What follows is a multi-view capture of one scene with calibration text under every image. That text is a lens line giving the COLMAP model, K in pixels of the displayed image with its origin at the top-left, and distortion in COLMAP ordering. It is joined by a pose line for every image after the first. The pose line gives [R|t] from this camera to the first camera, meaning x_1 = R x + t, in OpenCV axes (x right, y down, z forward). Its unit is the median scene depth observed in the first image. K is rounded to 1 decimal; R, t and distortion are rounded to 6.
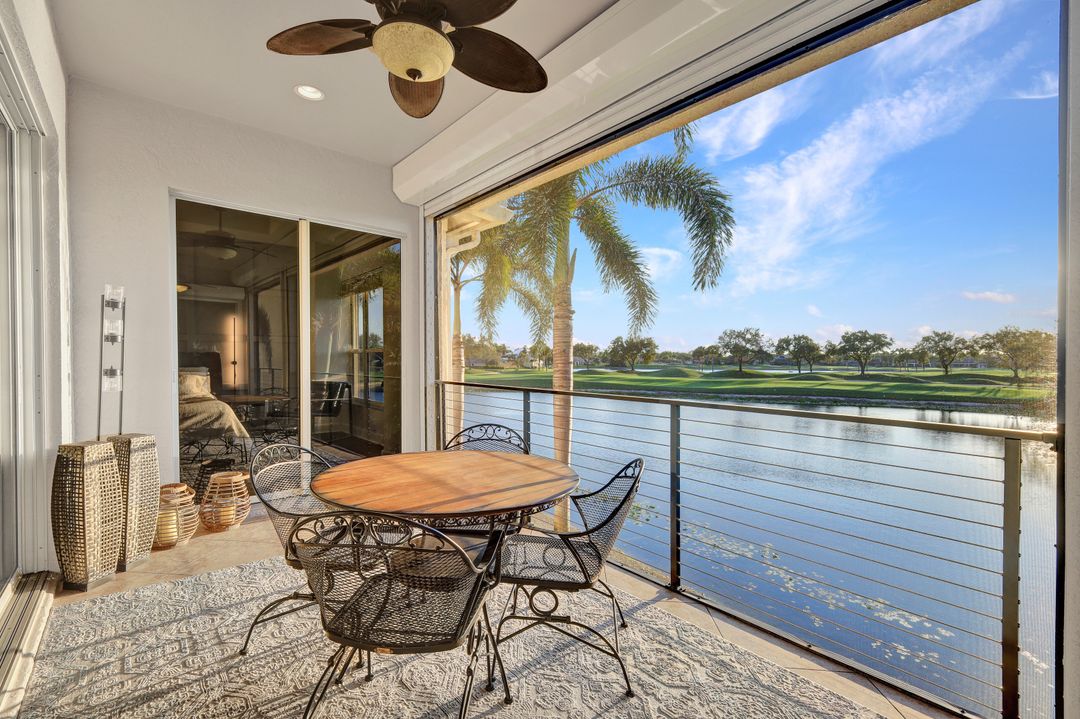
lens RADIAL K [[478.5, 0, 534.9], [0, 478.5, 366.0], [0, 0, 1]] dist [0.004897, -0.000873]
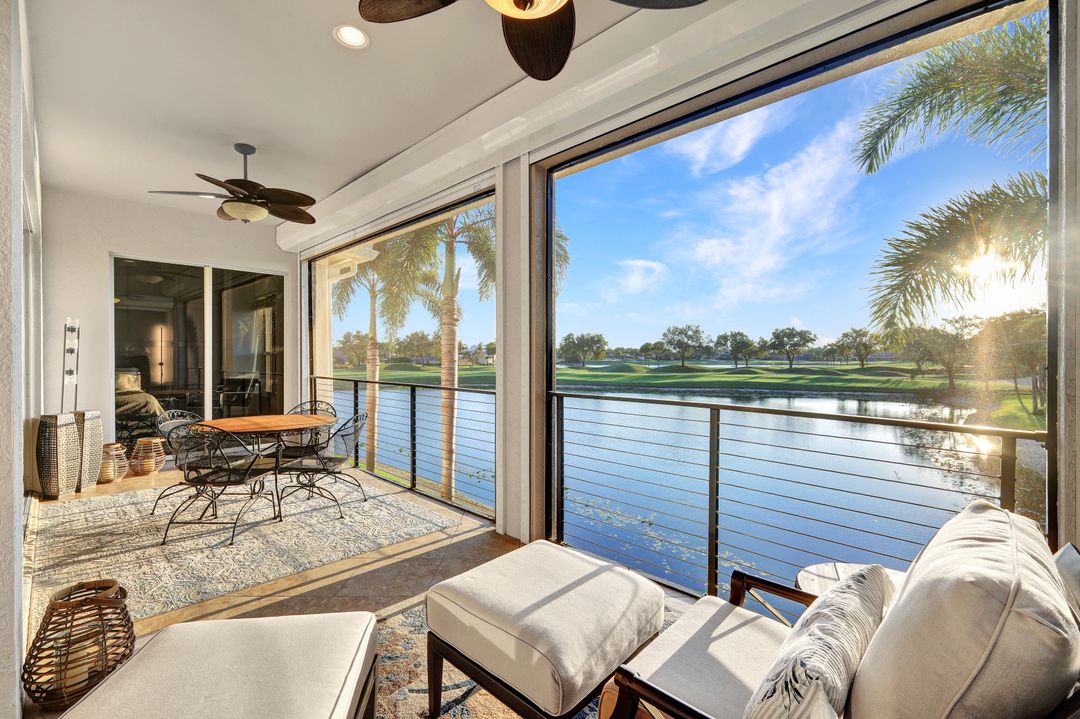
lens RADIAL K [[478.5, 0, 533.4], [0, 478.5, 355.0], [0, 0, 1]] dist [0.004897, -0.000873]
pose [[0.996372, -0.007499, 0.084779, 0.170503], [0.008890, 0.999832, -0.016041, -0.001412], [-0.084644, 0.016737, 0.996271, -0.238650]]
